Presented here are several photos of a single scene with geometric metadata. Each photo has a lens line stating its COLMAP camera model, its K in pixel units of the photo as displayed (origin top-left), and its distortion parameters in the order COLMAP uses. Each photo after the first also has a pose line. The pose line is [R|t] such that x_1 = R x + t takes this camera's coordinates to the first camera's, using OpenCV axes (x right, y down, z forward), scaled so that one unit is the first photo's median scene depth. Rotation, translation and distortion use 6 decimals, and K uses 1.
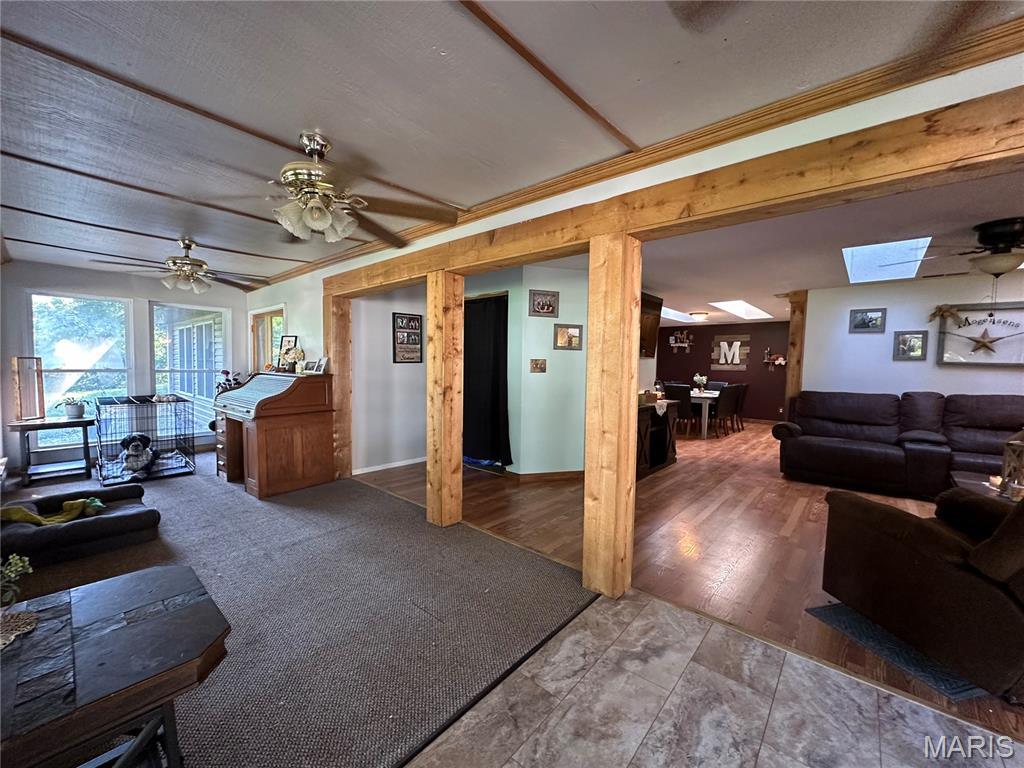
lens RADIAL K [[408.7, 0, 513.3], [0, 408.7, 385.3], [0, 0, 1]] dist [-0.004433, 0.000840]
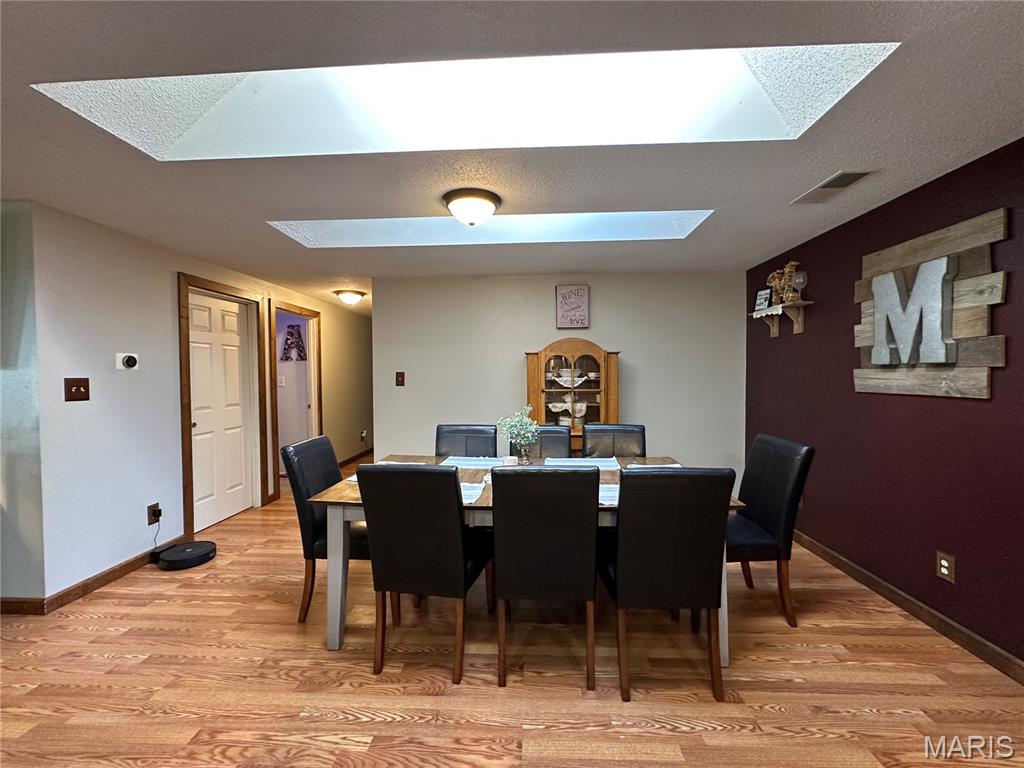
lens RADIAL K [[408.7, 0, 512.4], [0, 408.7, 381.0], [0, 0, 1]] dist [-0.004433, 0.000840]
pose [[0.620195, -0.007638, -0.784410, 1.259535], [-0.023772, 0.999310, -0.028527, -0.071483], [0.784087, 0.036339, 0.619586, 1.519472]]
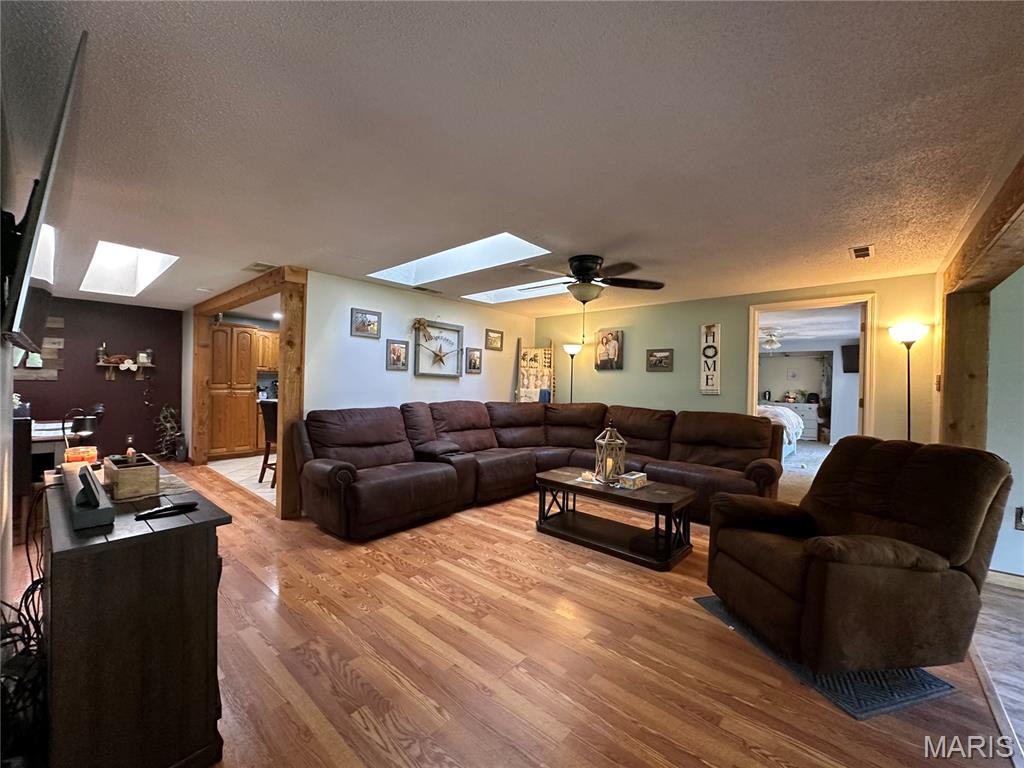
lens RADIAL K [[408.7, 0, 512.1], [0, 408.7, 386.1], [0, 0, 1]] dist [-0.004433, 0.000840]
pose [[0.001496, -0.025490, 0.999674, 0.000779], [0.034670, 0.999075, 0.025423, -0.042320], [-0.999398, 0.034621, 0.002378, 0.782731]]
